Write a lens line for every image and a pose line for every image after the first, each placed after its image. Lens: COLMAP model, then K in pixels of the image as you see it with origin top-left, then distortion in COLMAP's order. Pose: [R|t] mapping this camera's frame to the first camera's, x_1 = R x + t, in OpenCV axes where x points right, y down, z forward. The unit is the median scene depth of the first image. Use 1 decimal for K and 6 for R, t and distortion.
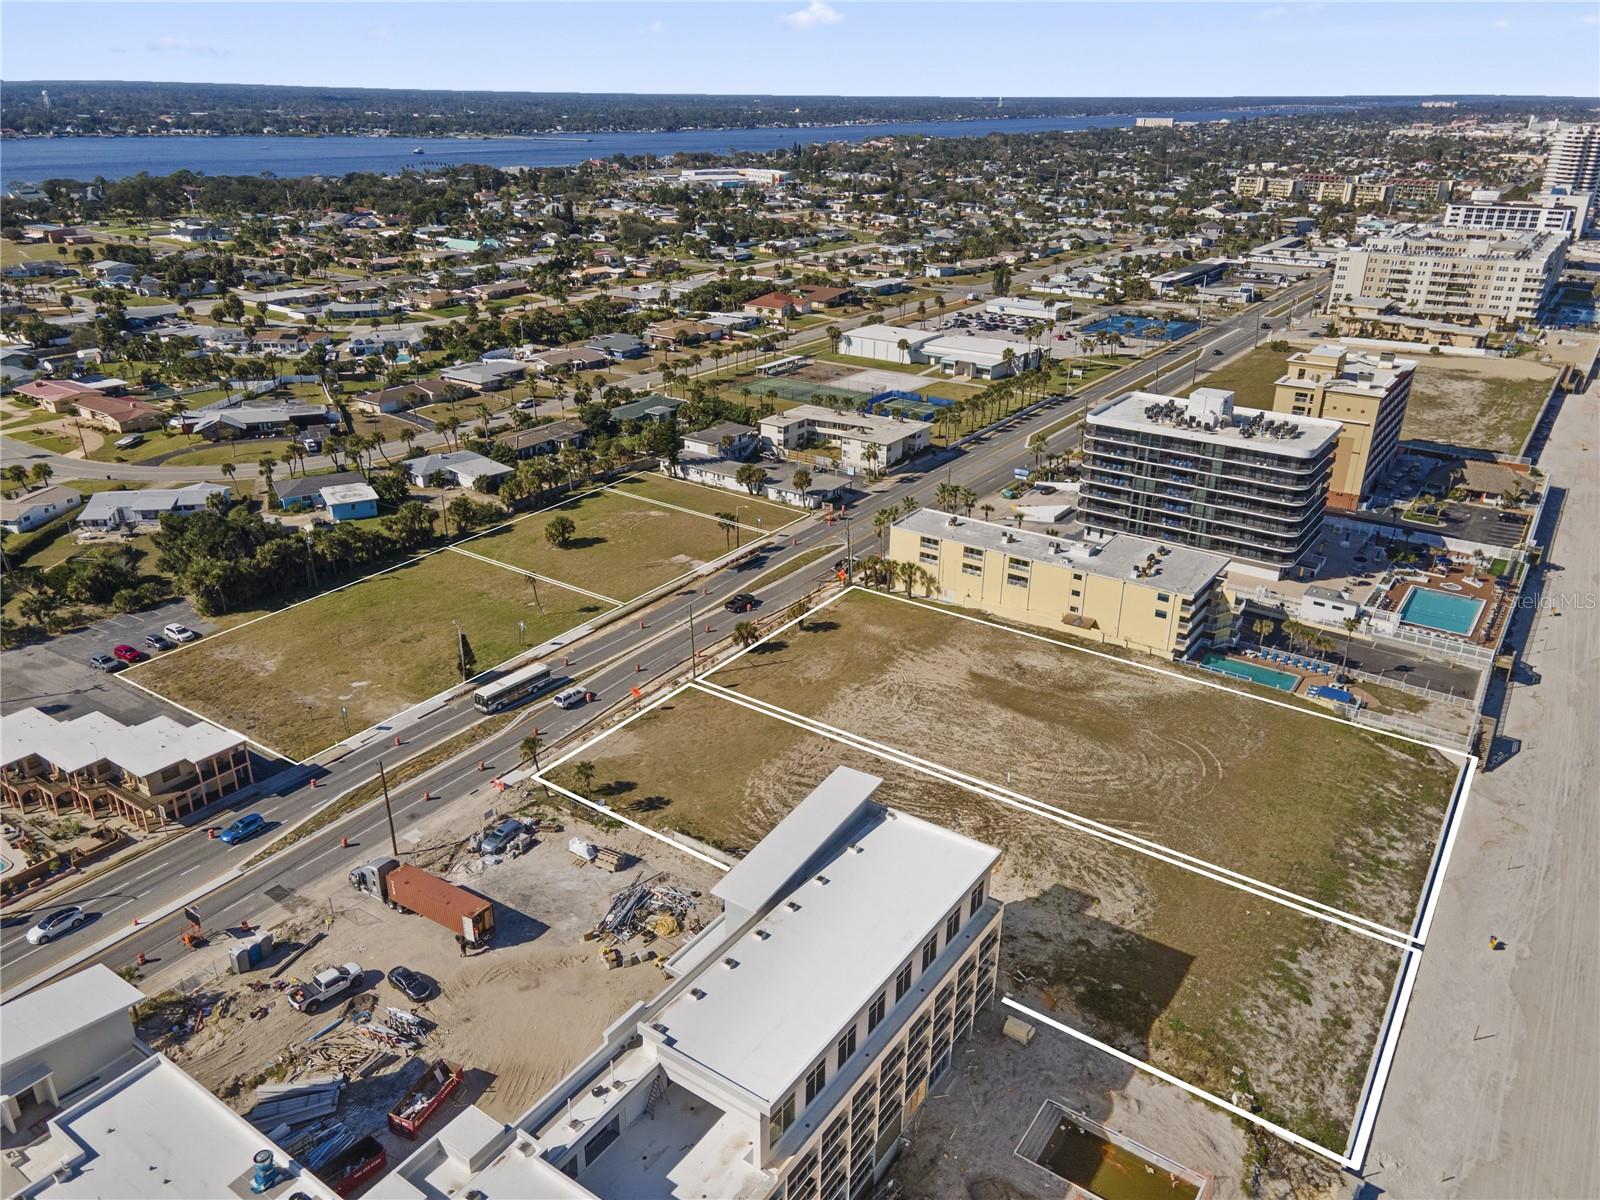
lens RADIAL K [[1162.6, 0, 793.5], [0, 1162.6, 597.5], [0, 0, 1]] dist [0.024212, 0.038889]
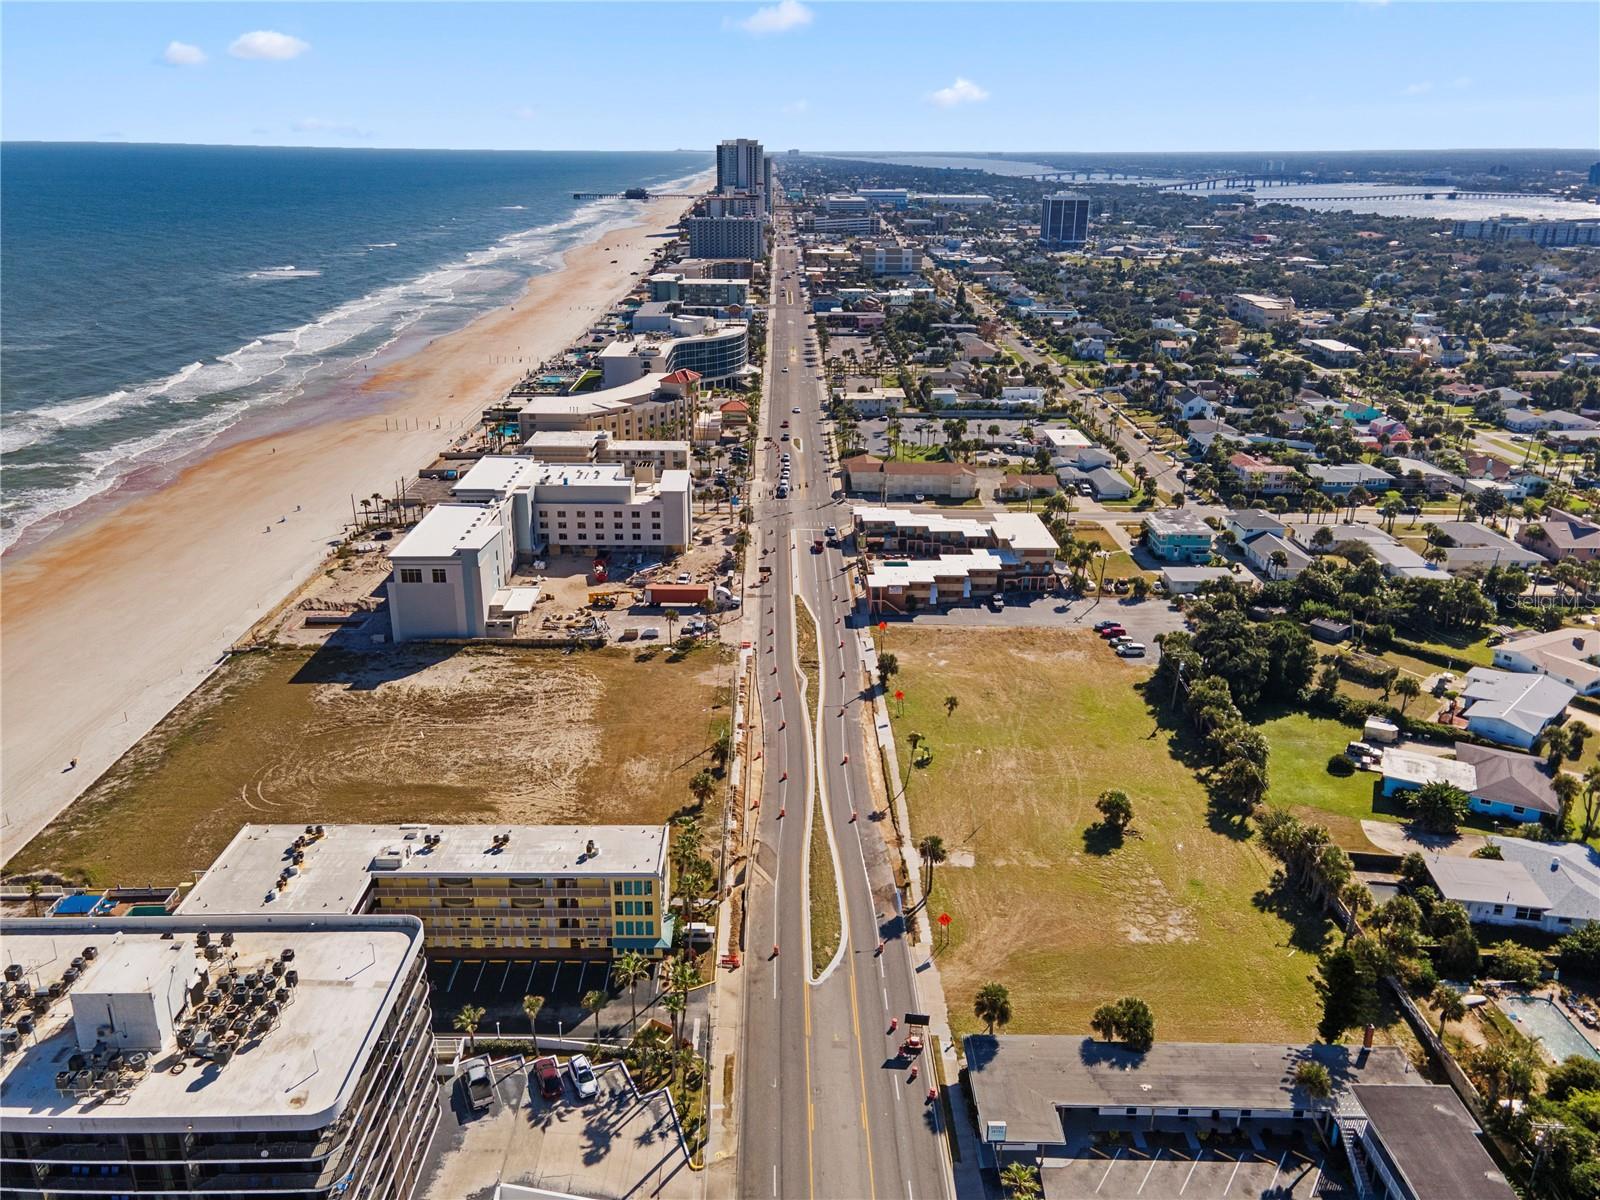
lens RADIAL K [[1162.6, 0, 793.5], [0, 1162.6, 597.5], [0, 0, 1]] dist [0.024212, 0.038889]
pose [[-0.814446, 0.195218, -0.546413, 0.303570], [-0.242593, 0.740885, 0.626289, -0.499322], [0.527092, 0.642635, -0.556053, 1.059514]]
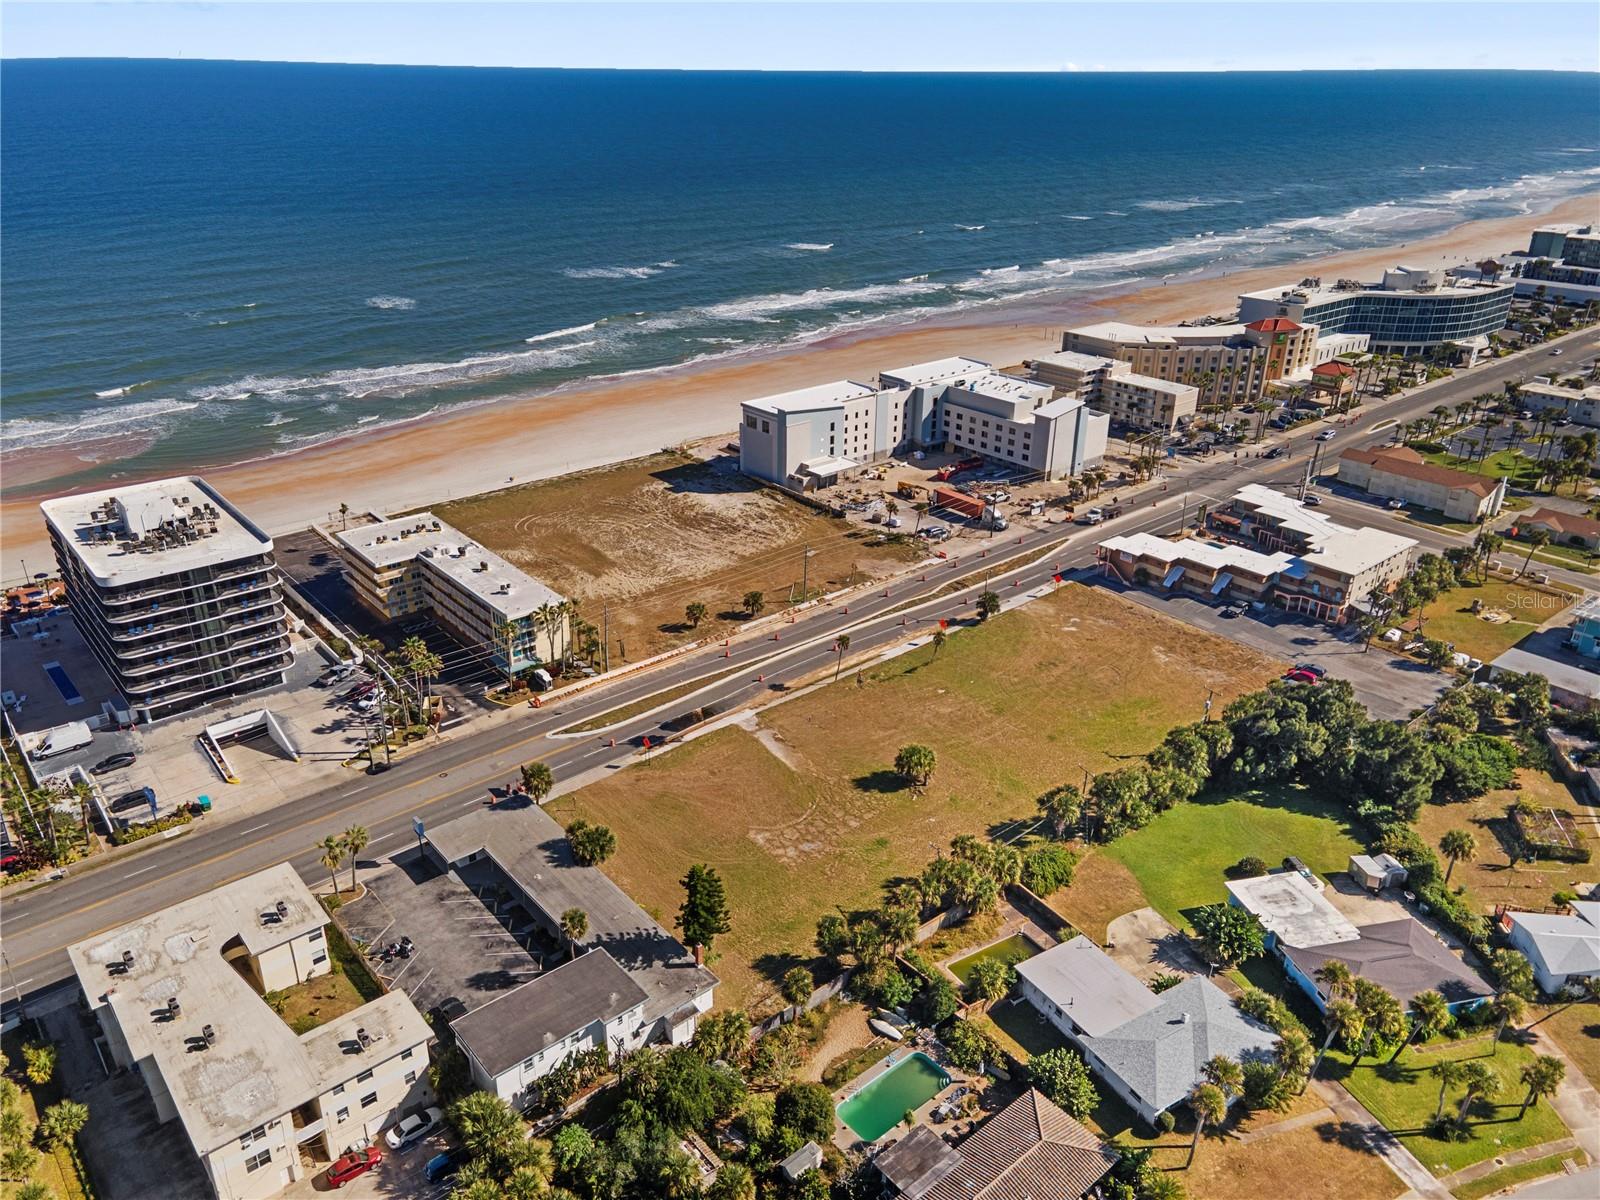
lens RADIAL K [[1155.3, 0, 793.1], [0, 1155.3, 607.9], [0, 0, 1]] dist [0.025092, 0.021607]
pose [[-0.967403, -0.121635, 0.222118, -0.238970], [0.085532, 0.668621, 0.738668, -0.578745], [-0.238361, 0.733588, -0.636422, 1.223627]]
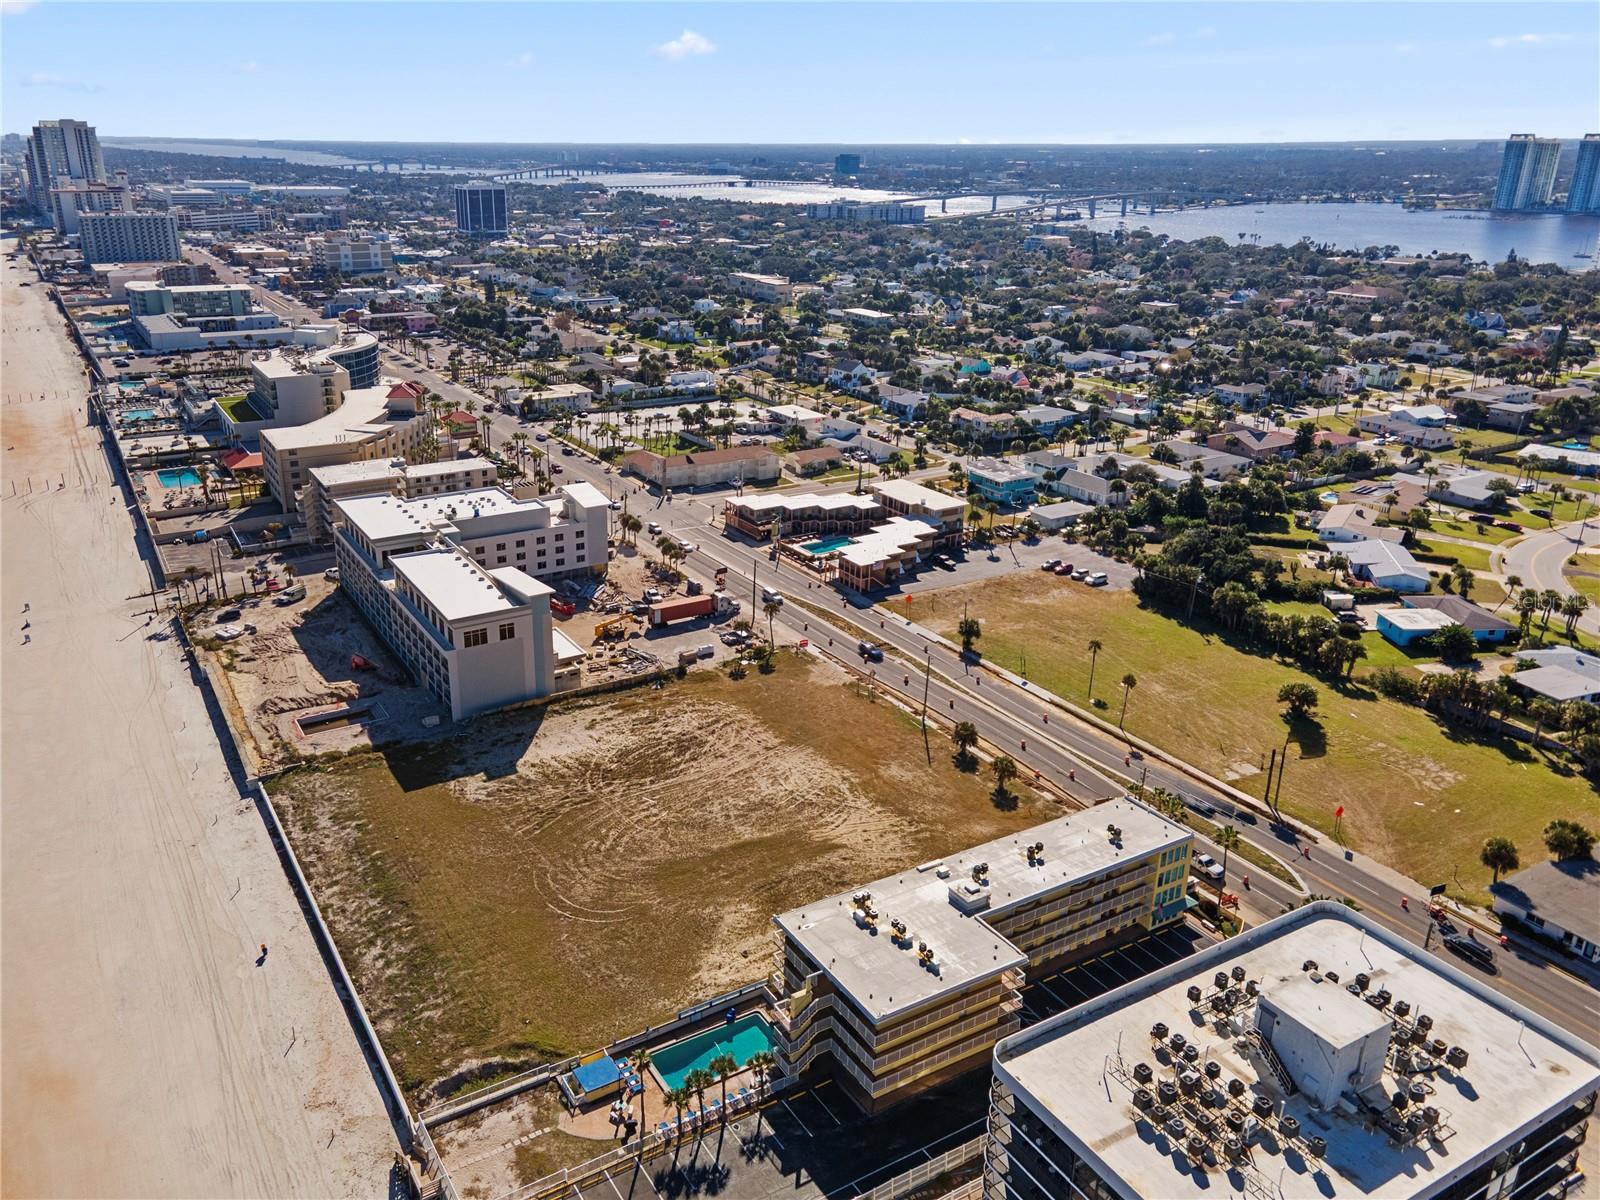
lens RADIAL K [[1194.7, 0, 724.2], [0, 1194.7, 593.2], [0, 0, 1]] dist [0.023438, 0.027494]
pose [[-0.426603, 0.310023, -0.849645, 0.620404], [-0.364654, 0.800720, 0.475262, -0.336373], [0.827670, 0.512574, -0.228538, 0.705096]]
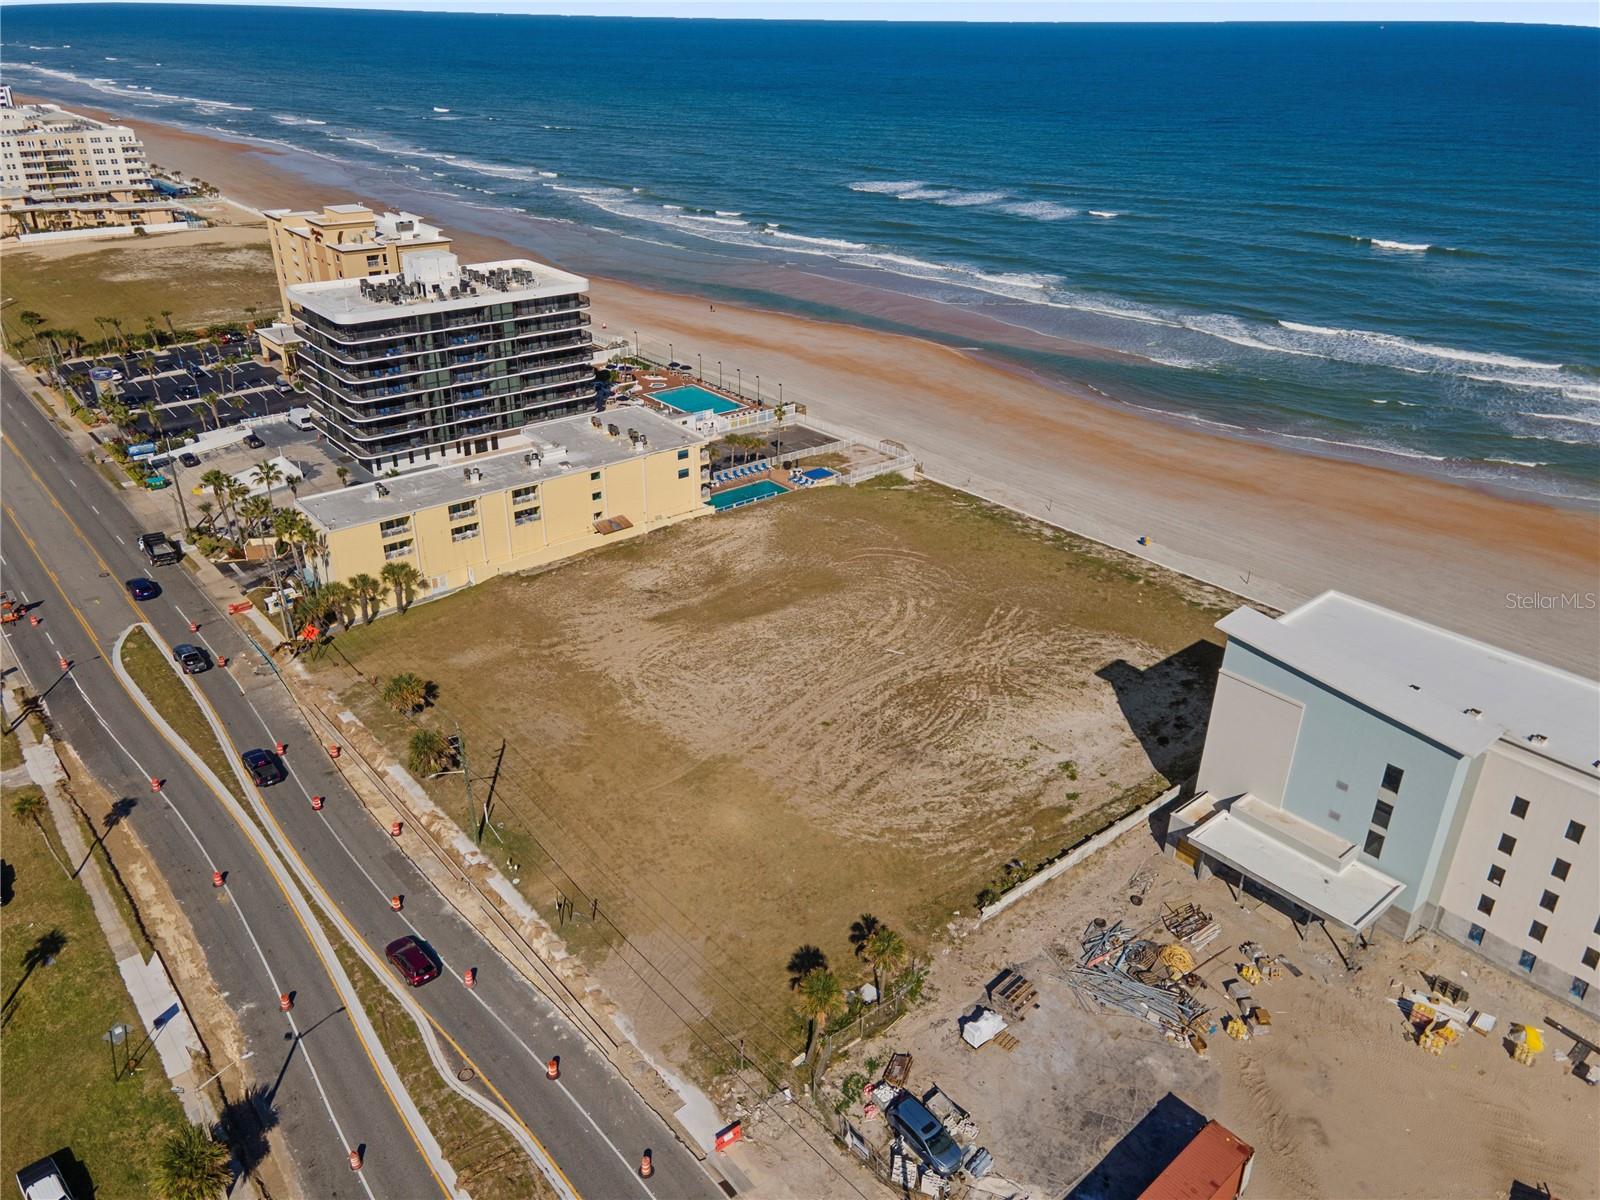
lens RADIAL K [[1162.6, 0, 793.5], [0, 1162.6, 597.5], [0, 0, 1]] dist [0.024212, 0.038889]
pose [[0.264152, -0.435243, 0.860690, -0.329537], [0.374382, 0.868684, 0.324386, -0.111886], [-0.888854, 0.236540, 0.392412, 0.412163]]
